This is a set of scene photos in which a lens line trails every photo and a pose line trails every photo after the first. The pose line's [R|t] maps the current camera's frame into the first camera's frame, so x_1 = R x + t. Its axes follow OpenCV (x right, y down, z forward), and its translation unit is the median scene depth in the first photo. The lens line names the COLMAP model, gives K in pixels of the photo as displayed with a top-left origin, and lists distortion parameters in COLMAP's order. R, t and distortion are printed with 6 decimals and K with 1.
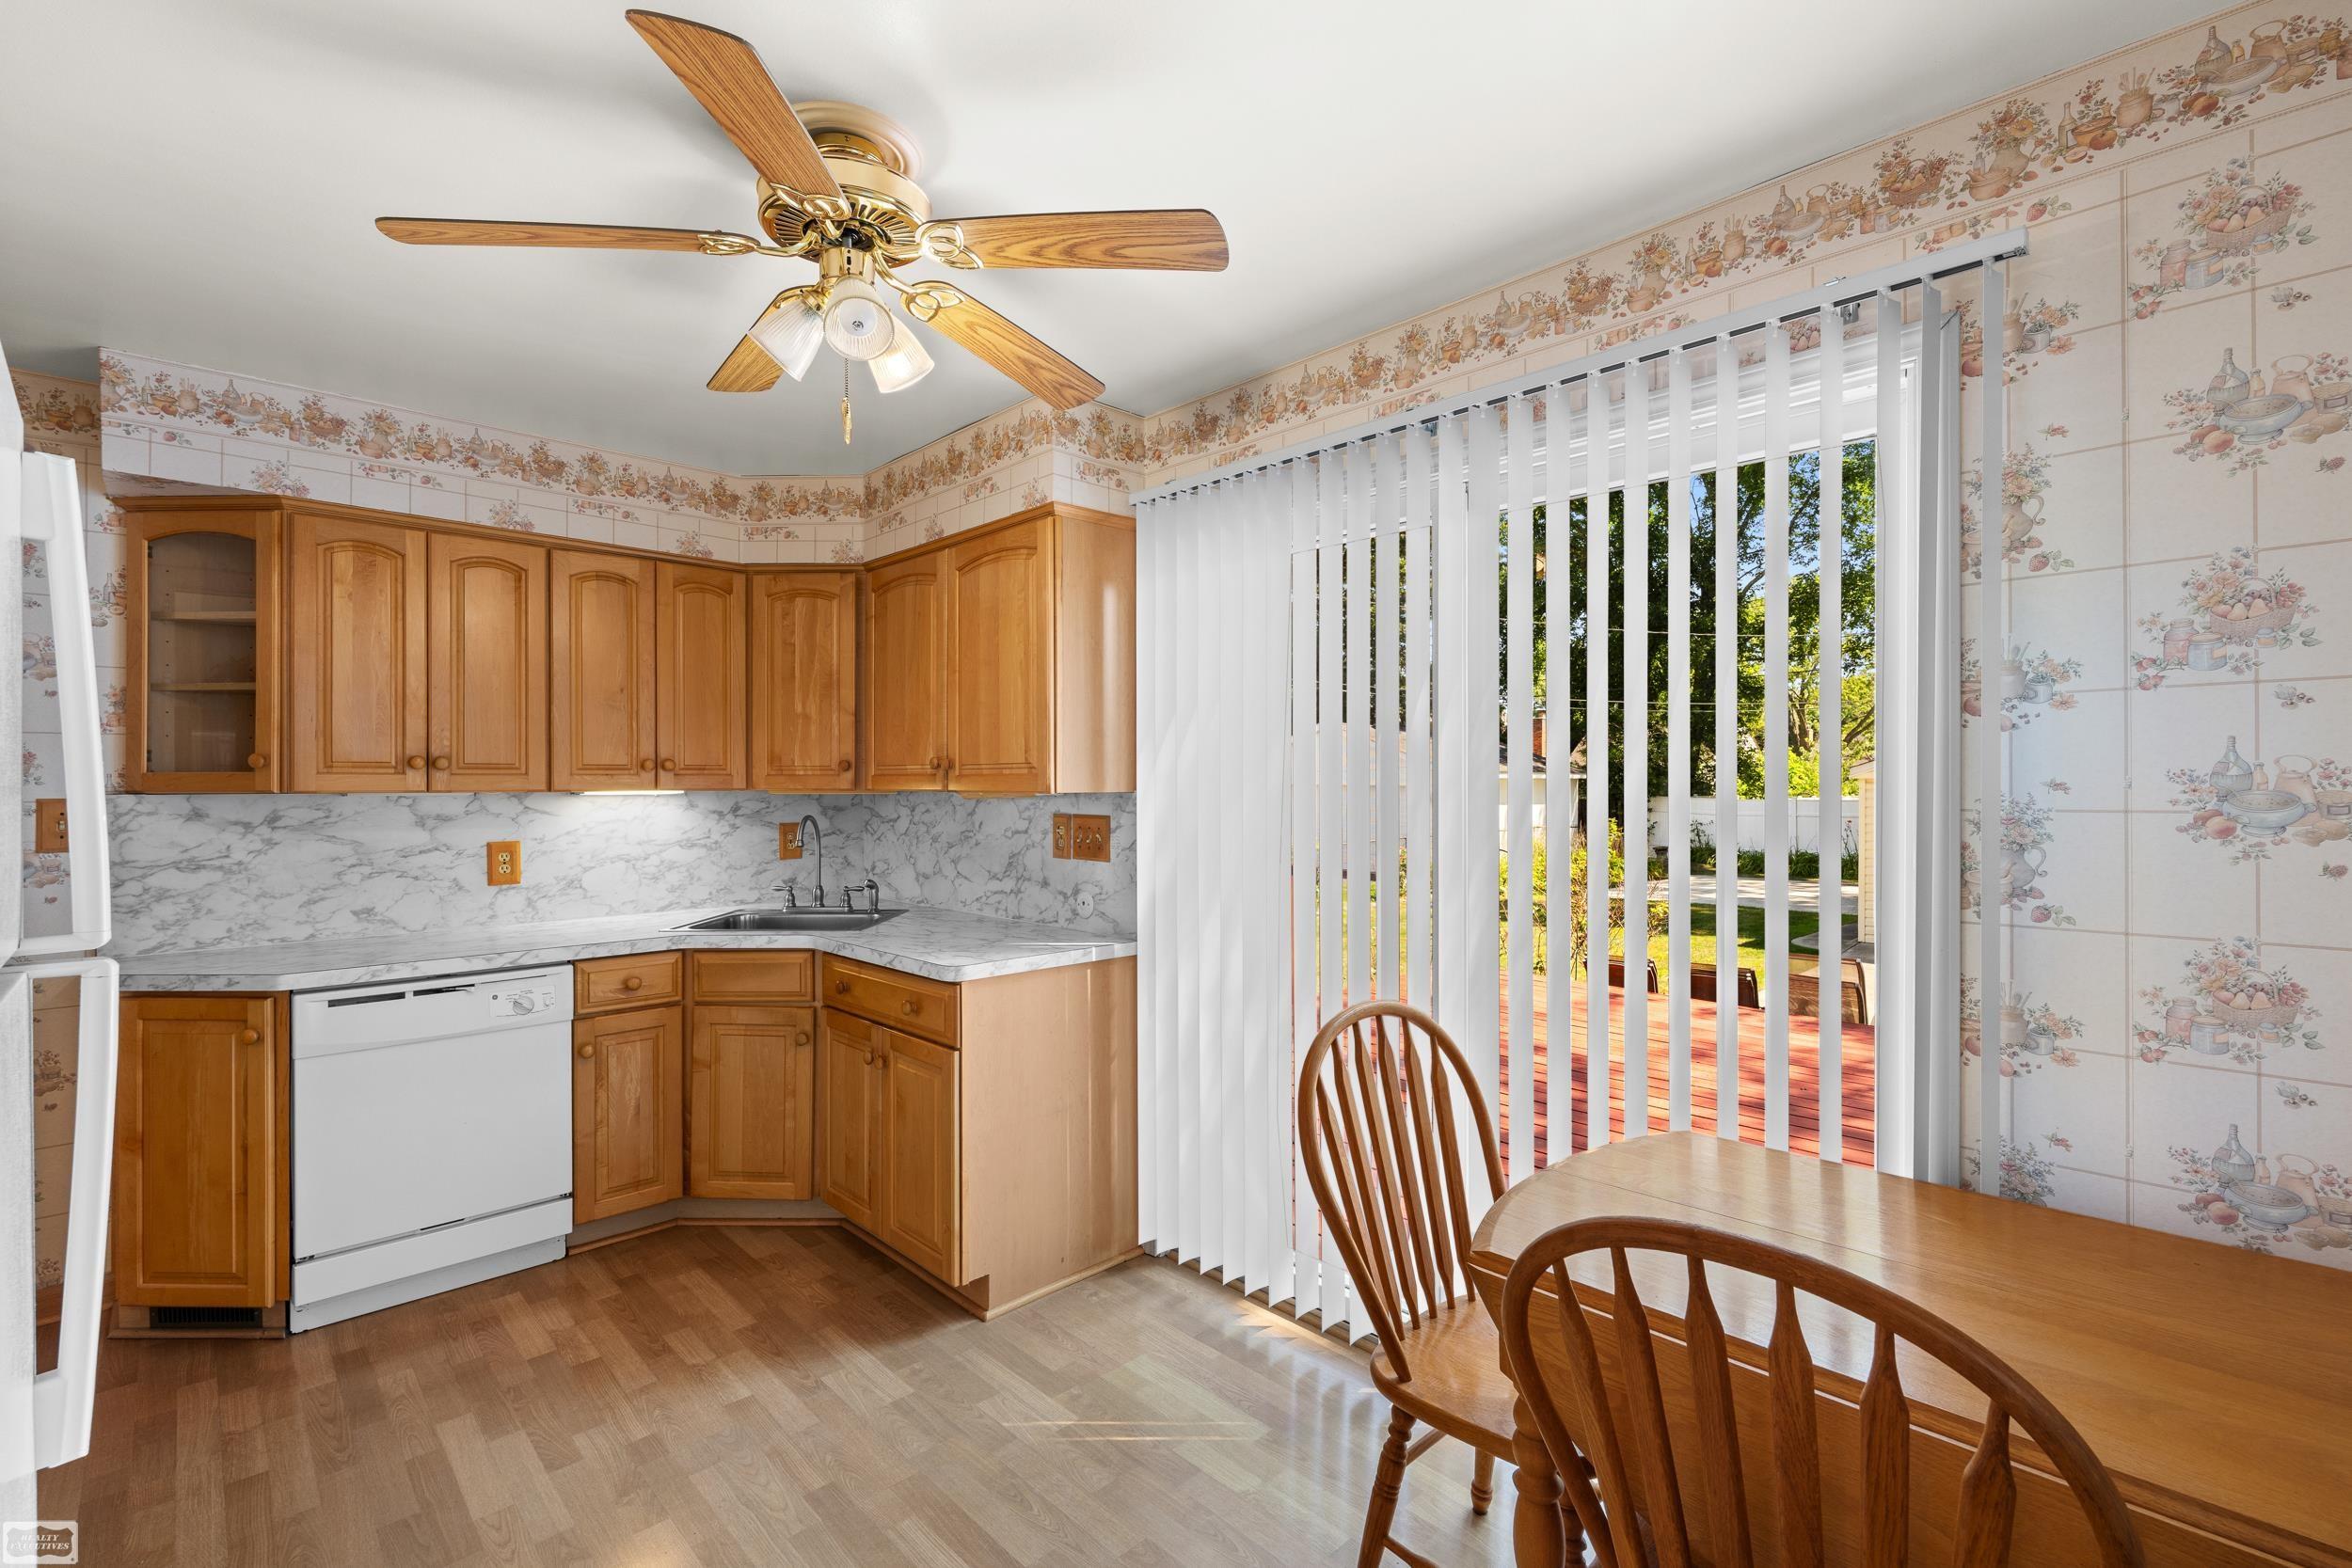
lens RADIAL K [[1043.5, 0, 1164.2], [0, 1043.5, 782.5], [0, 0, 1]] dist [0.002082, -0.000165]
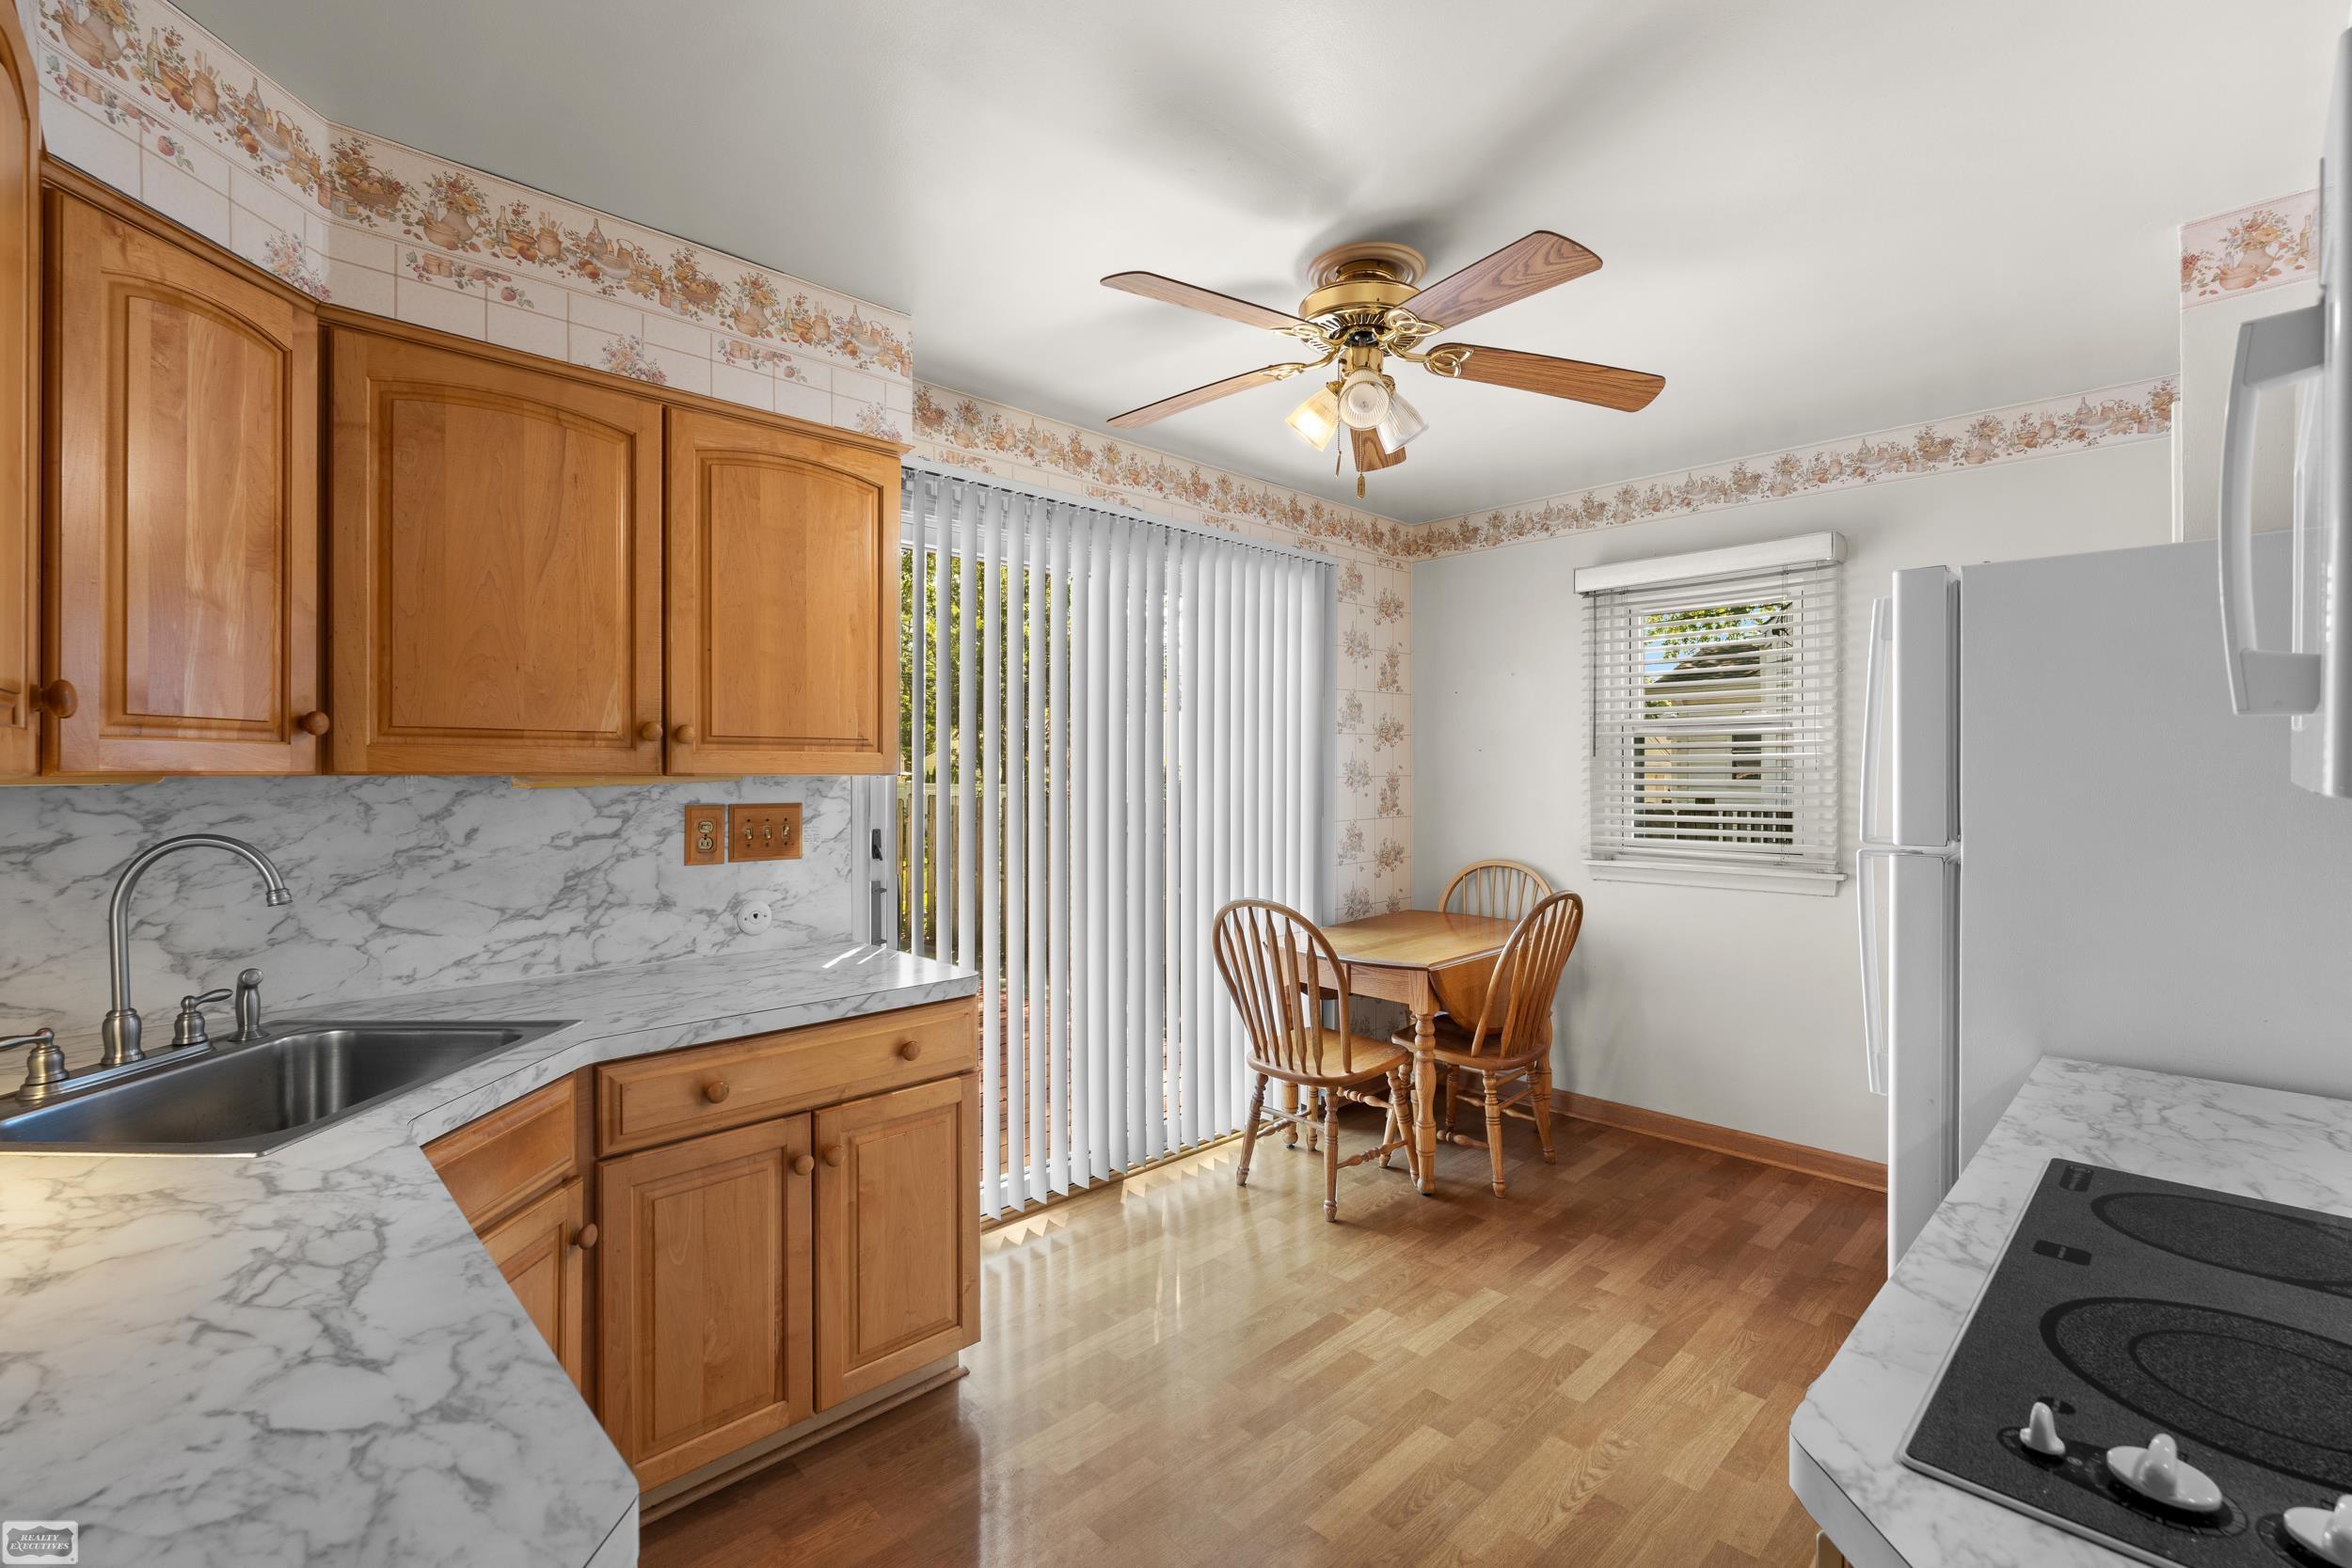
lens RADIAL K [[1043.5, 0, 1177.5], [0, 1043.5, 779.2], [0, 0, 1]] dist [0.002082, -0.000165]
pose [[-0.019689, -0.006335, 0.999786, -0.925967], [-0.001520, 0.999979, 0.006307, 0.006869], [-0.999805, -0.001396, -0.019698, 0.734296]]
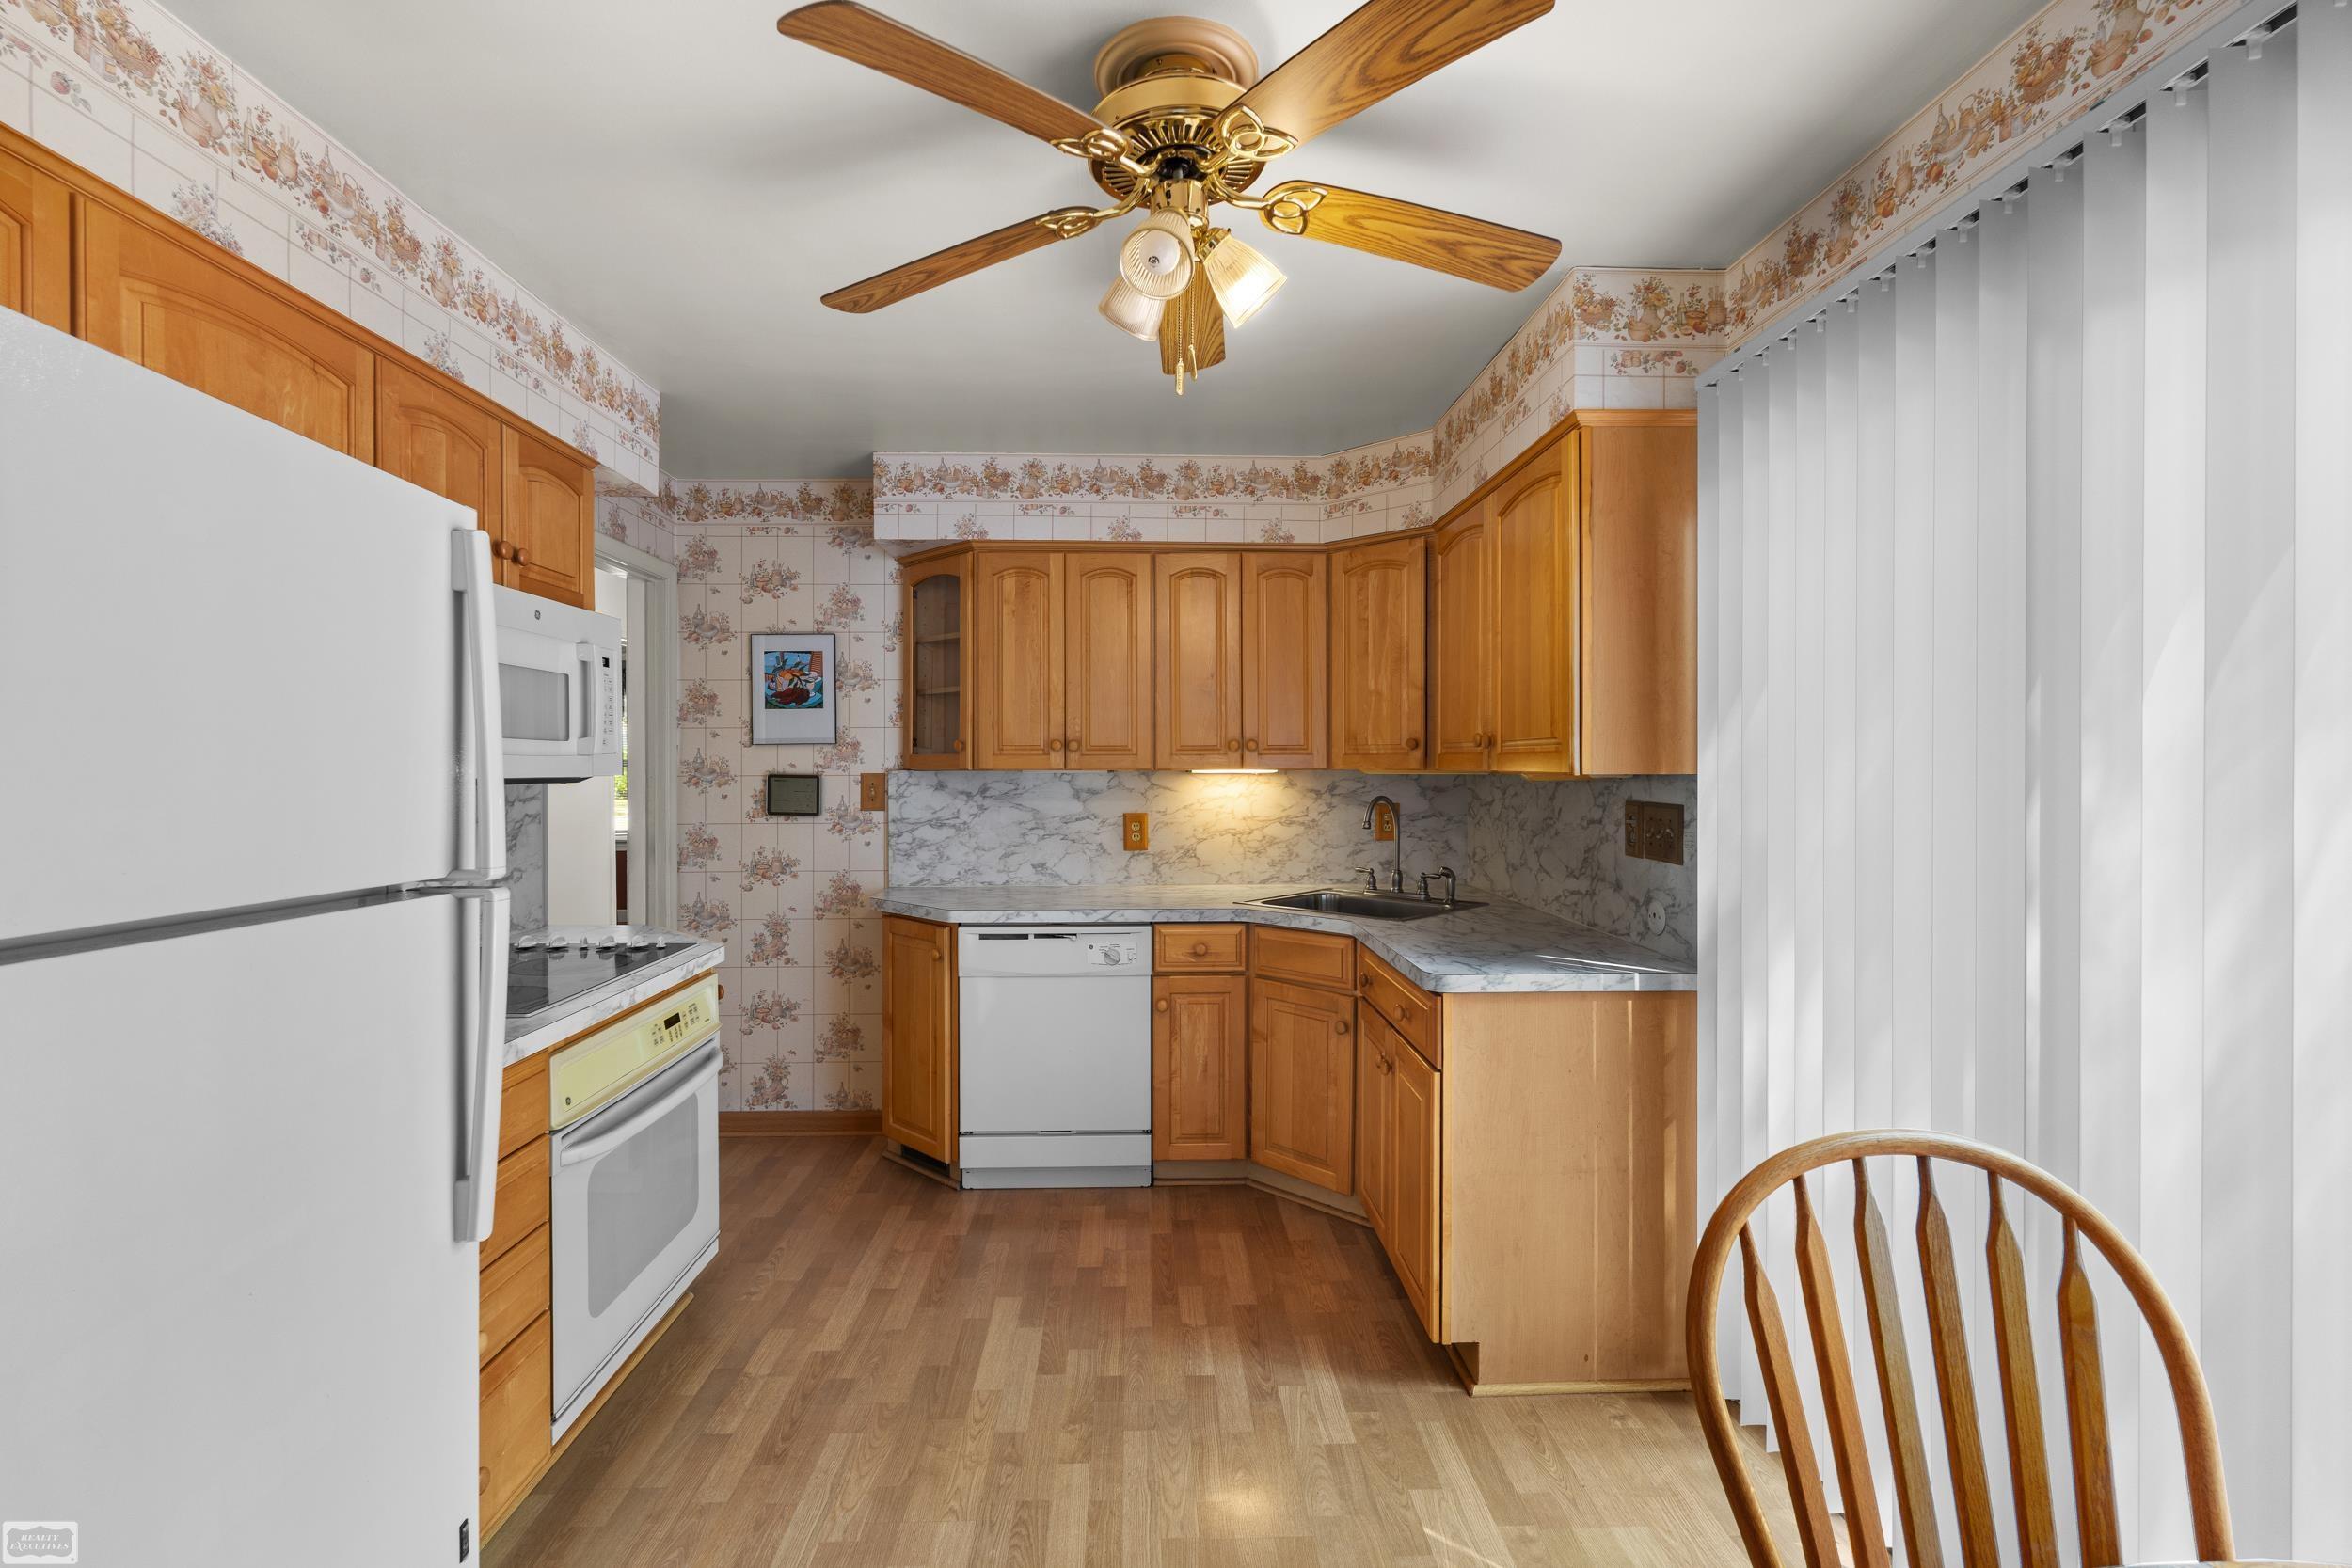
lens RADIAL K [[1043.5, 0, 1162.1], [0, 1043.5, 772.4], [0, 0, 1]] dist [0.002082, -0.000165]
pose [[0.747571, 0.006425, -0.664151, 0.176482], [0.000087, 0.999952, 0.009772, 0.000191], [0.664182, -0.007362, 0.747535, 0.175665]]
